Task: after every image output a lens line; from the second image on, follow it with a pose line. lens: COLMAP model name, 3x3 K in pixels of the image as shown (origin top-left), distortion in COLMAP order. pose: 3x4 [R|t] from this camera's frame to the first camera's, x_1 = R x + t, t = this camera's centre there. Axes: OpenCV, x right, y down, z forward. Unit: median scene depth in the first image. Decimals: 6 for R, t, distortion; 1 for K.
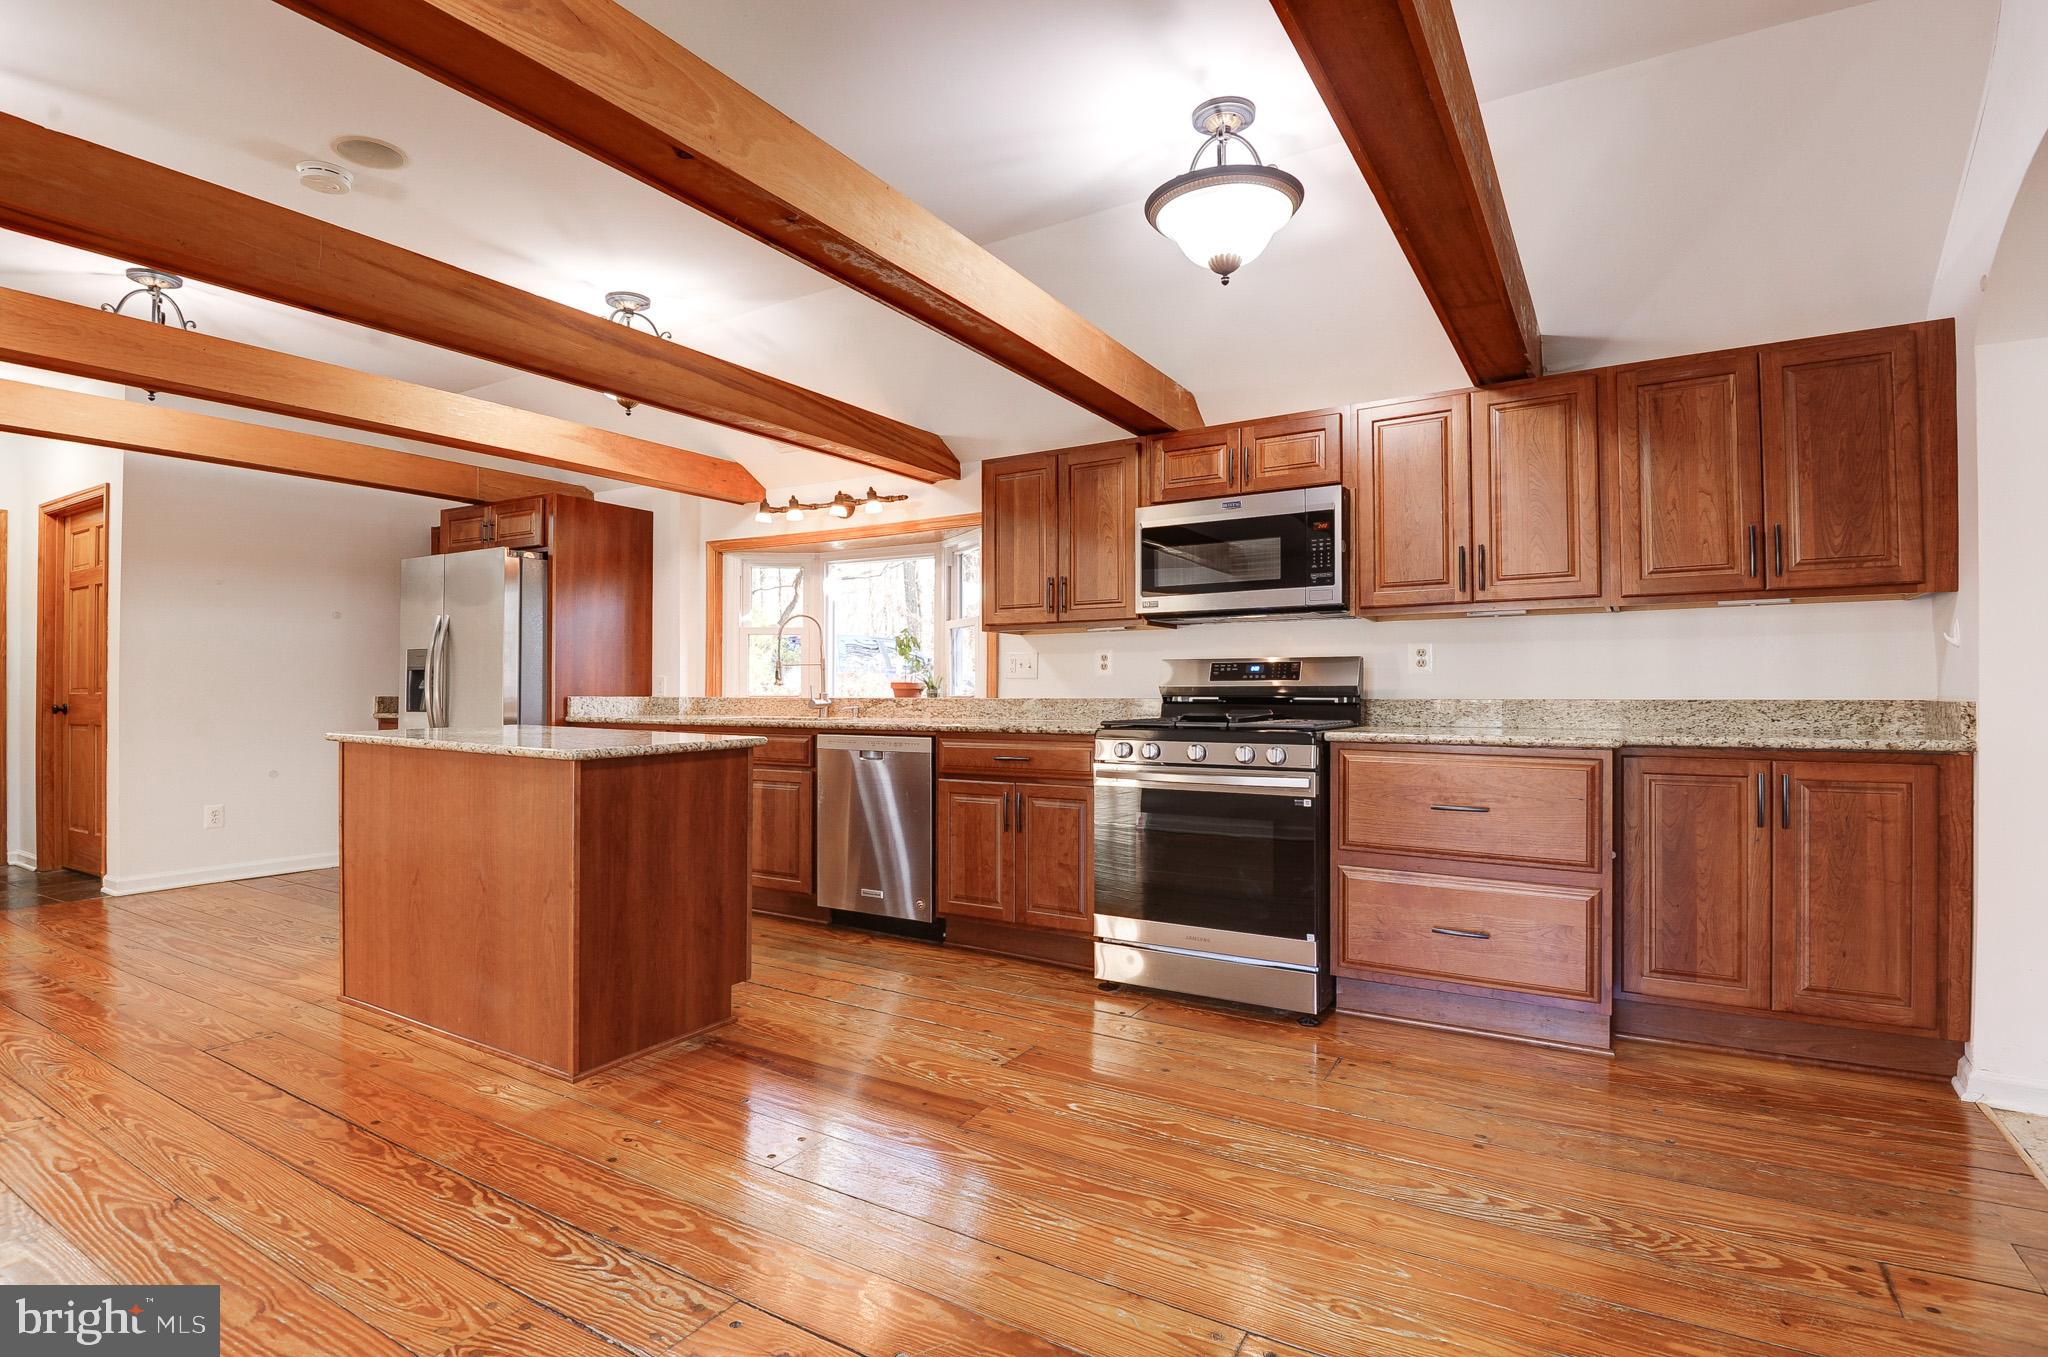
lens RADIAL K [[981.2, 0, 1024.0], [0, 981.2, 678.5], [0, 0, 1]] dist [-0.011724, -0.000642]
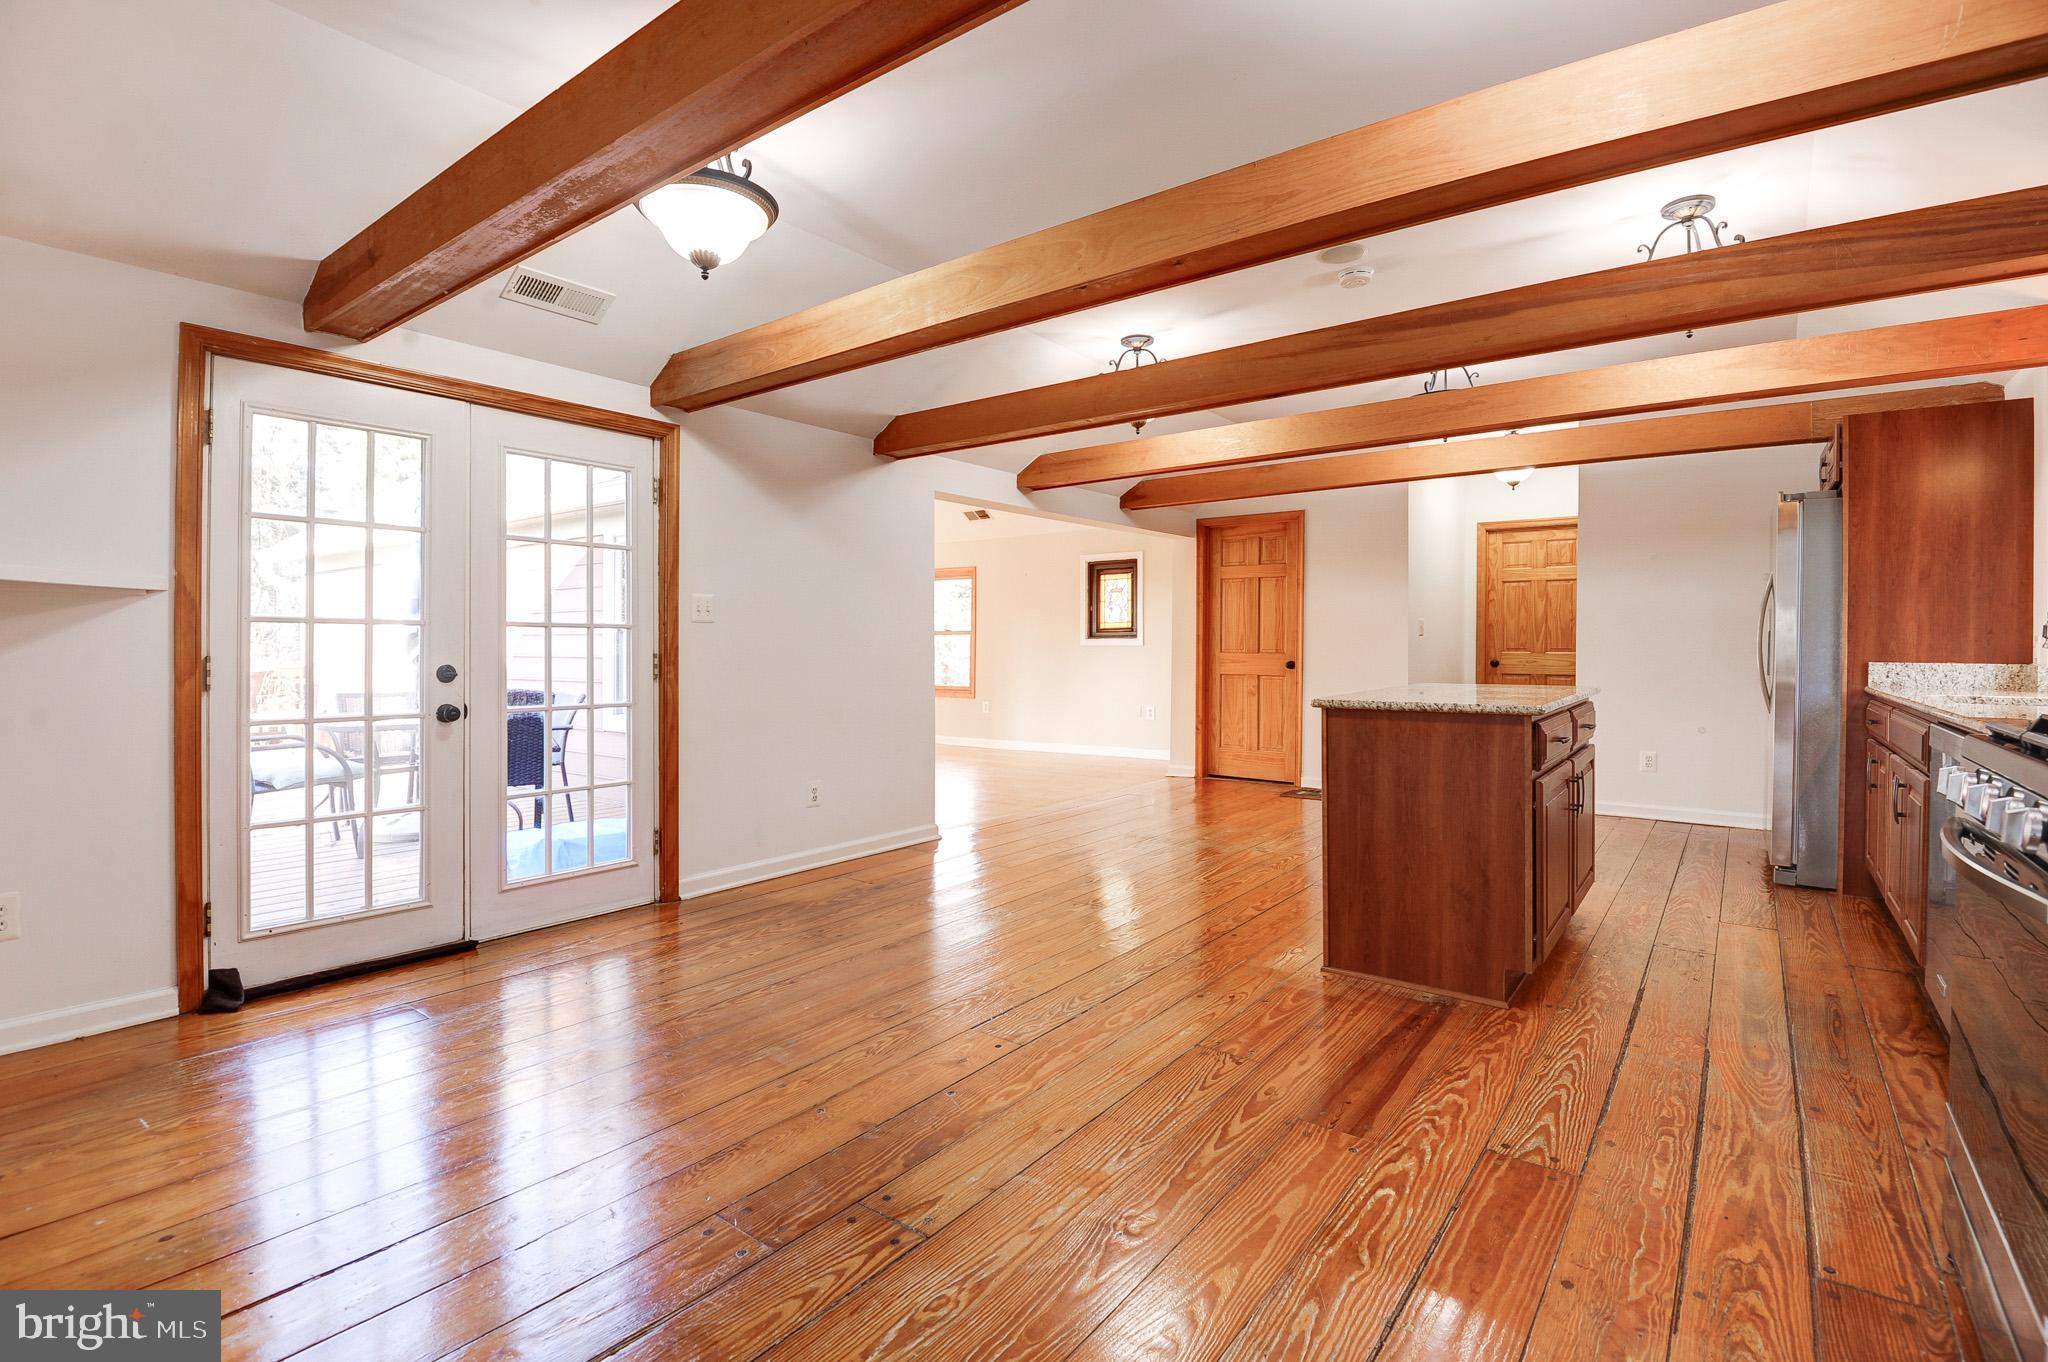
lens RADIAL K [[965.2, 0, 987.0], [0, 965.2, 648.8], [0, 0, 1]] dist [0.000097, -0.017372]
pose [[-0.128806, 0.002522, -0.991667, 0.657728], [0.004138, 0.999989, 0.002006, 0.004713], [0.991661, -0.003845, -0.128815, 0.615915]]
